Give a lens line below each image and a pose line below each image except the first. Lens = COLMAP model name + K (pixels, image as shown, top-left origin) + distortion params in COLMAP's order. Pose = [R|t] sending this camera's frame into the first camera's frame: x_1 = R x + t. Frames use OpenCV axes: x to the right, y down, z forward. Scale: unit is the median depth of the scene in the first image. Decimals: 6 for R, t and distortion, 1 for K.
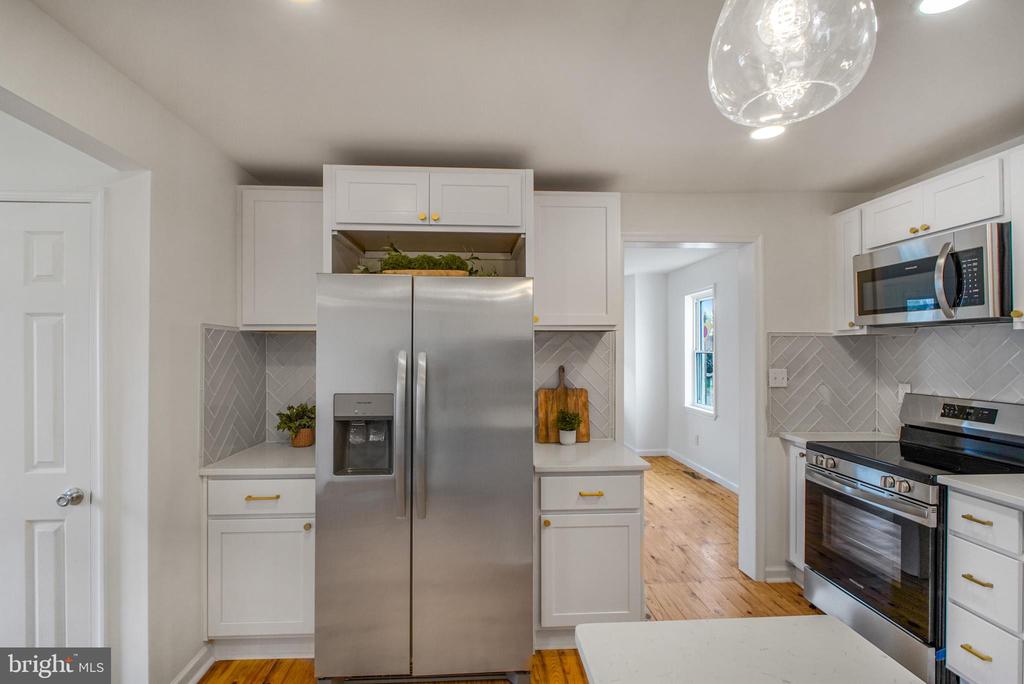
lens RADIAL K [[483.7, 0, 498.0], [0, 483.7, 345.8], [0, 0, 1]] dist [-0.004988, -0.001127]
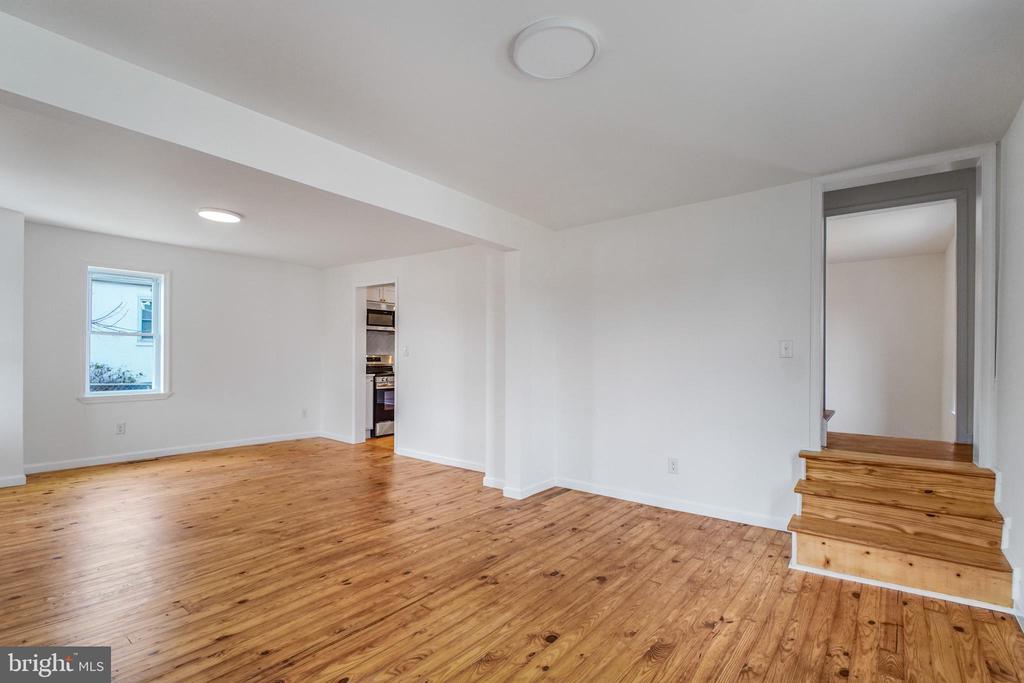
lens RADIAL K [[490.4, 0, 512.0], [0, 490.4, 341.5], [0, 0, 1]] dist [-0.003741, -0.001607]
pose [[-0.756033, 0.012011, 0.654423, -1.974801], [-0.009860, 0.999509, -0.029735, 0.118194], [-0.654459, -0.028934, -0.755544, 3.093043]]
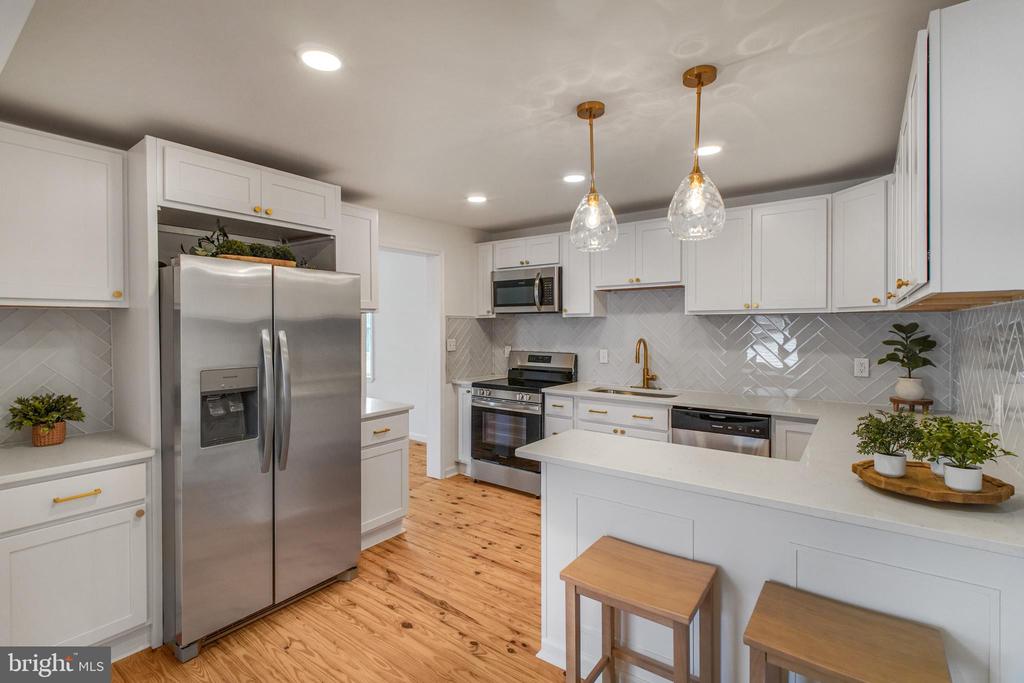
lens RADIAL K [[476.8, 0, 506.9], [0, 476.8, 330.5], [0, 0, 1]] dist [0.003272, -0.000306]
pose [[0.642353, -0.009318, 0.766352, -0.652514], [-0.004189, 0.999868, 0.015668, -0.006096], [-0.766397, -0.013274, 0.642230, -0.161987]]
